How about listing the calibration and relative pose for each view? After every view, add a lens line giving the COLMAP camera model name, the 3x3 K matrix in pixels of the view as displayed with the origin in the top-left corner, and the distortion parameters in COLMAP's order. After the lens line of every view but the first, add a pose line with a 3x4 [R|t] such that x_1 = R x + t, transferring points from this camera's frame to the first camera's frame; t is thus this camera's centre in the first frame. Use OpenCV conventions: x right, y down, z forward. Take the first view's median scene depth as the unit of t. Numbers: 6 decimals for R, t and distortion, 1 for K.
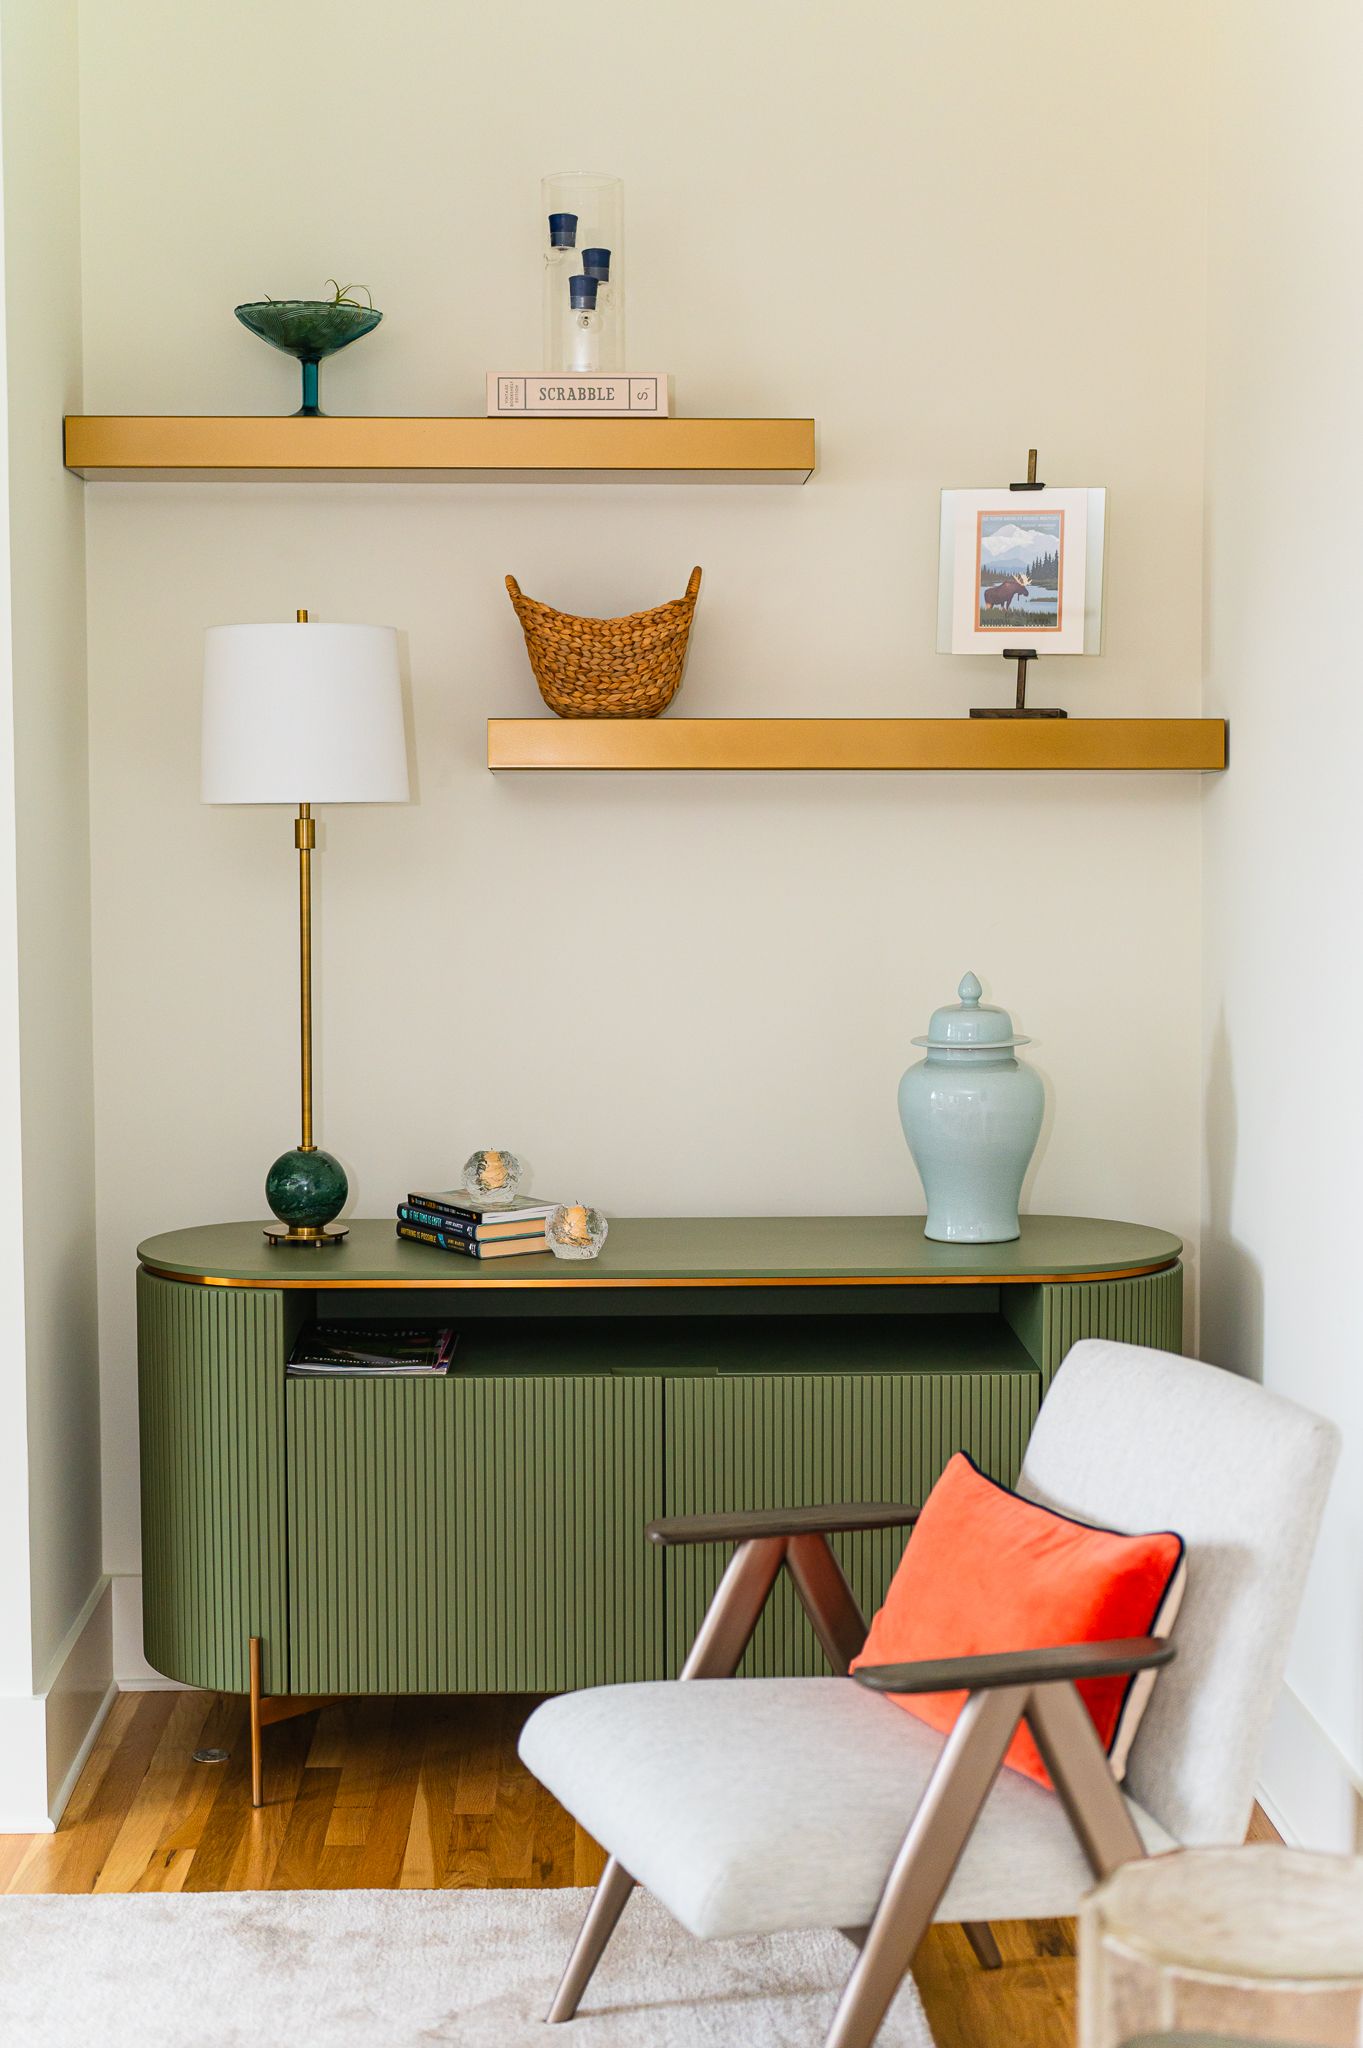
lens RADIAL K [[3073.3, 0, 681.5], [0, 3073.3, 1024.0], [0, 0, 1]] dist [0.016431, 0.088272]
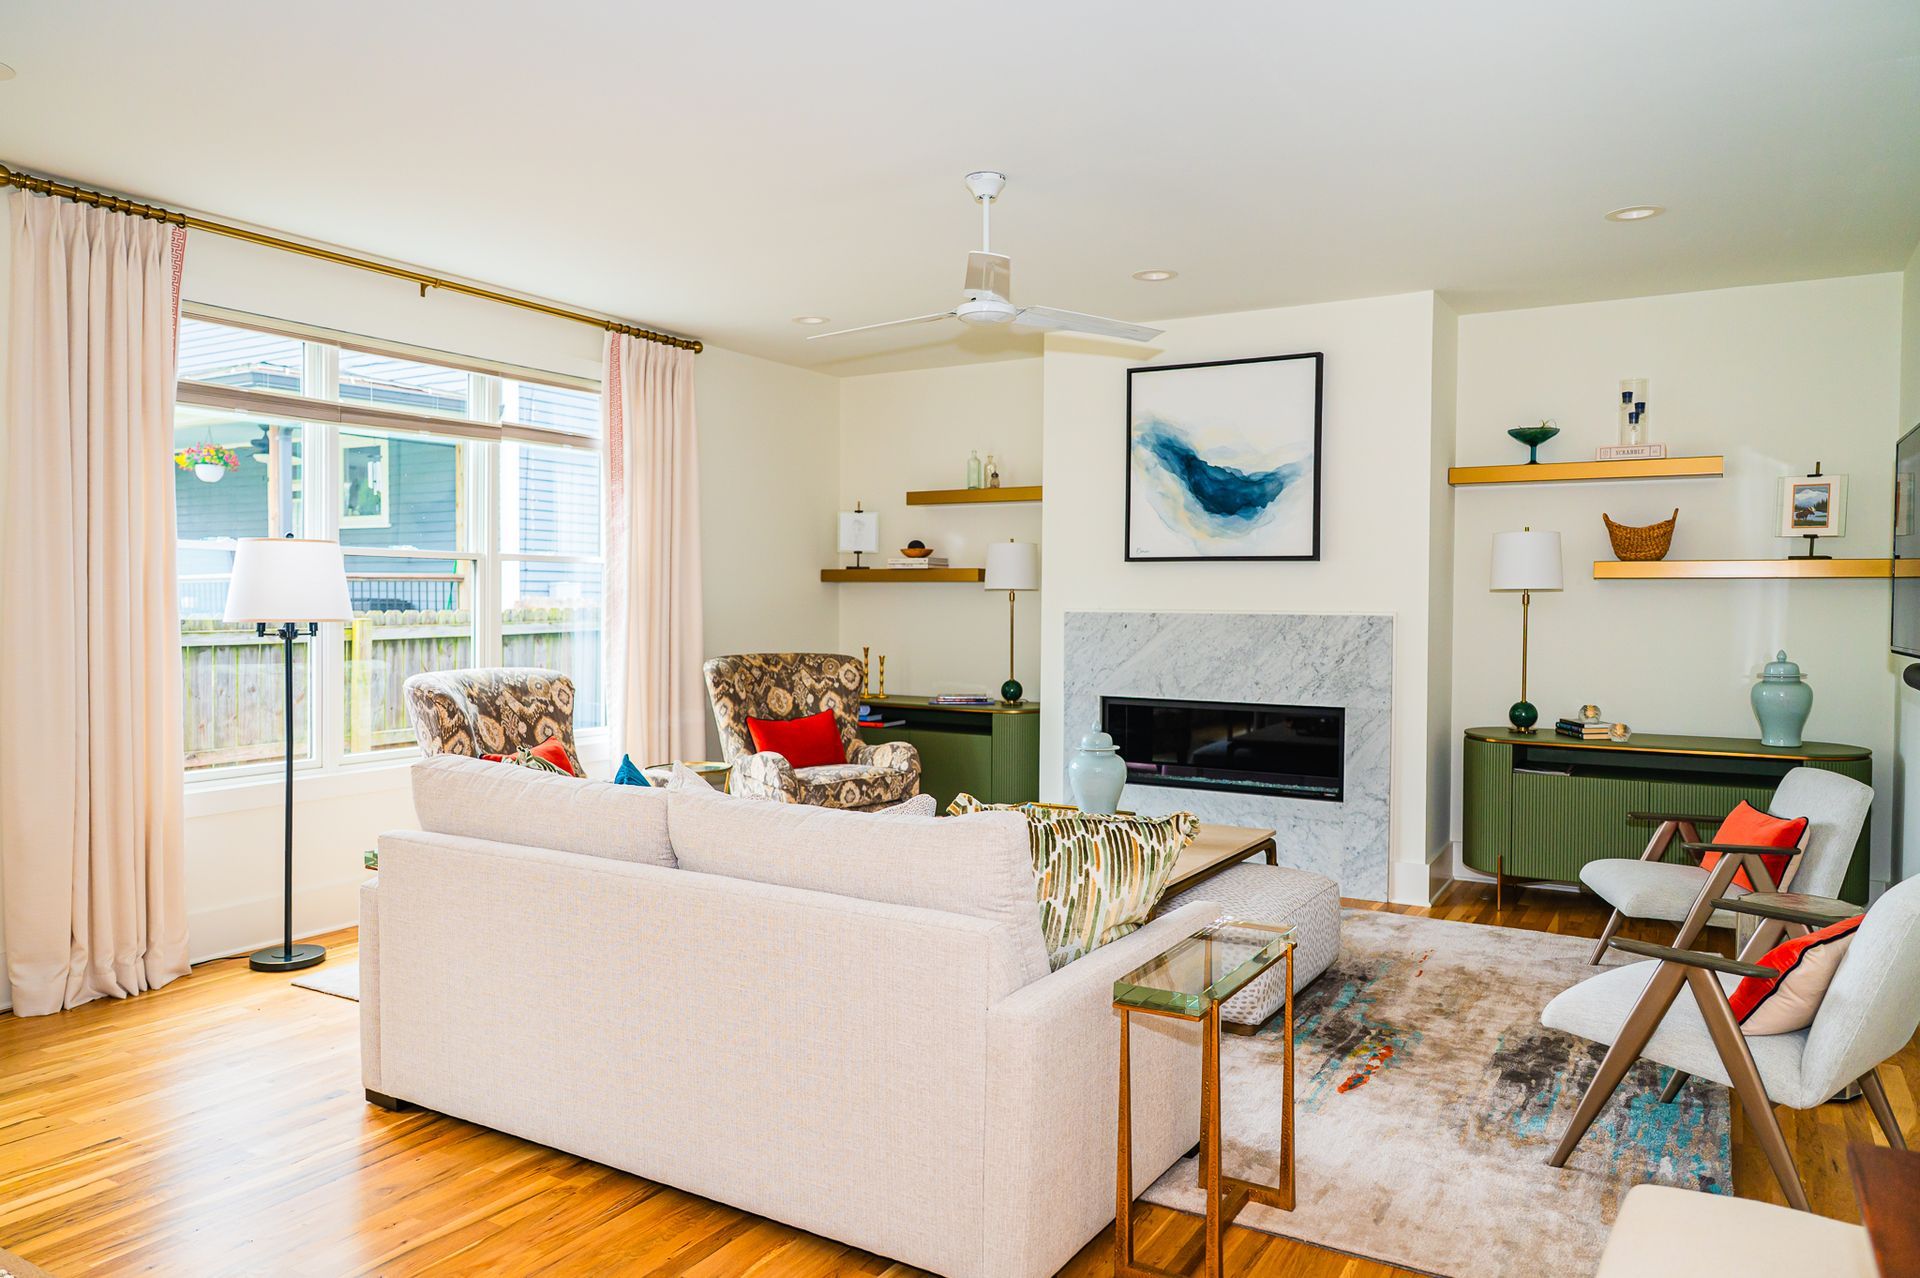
lens RADIAL K [[1275.2, 0, 960.0], [0, 1275.2, 639.0], [0, 0, 1]] dist [0.003708, 0.004581]
pose [[0.846173, 0.021491, -0.532474, 0.078452], [-0.041823, 0.998783, -0.026152, 0.034315], [0.531264, 0.044399, 0.846042, -0.376670]]
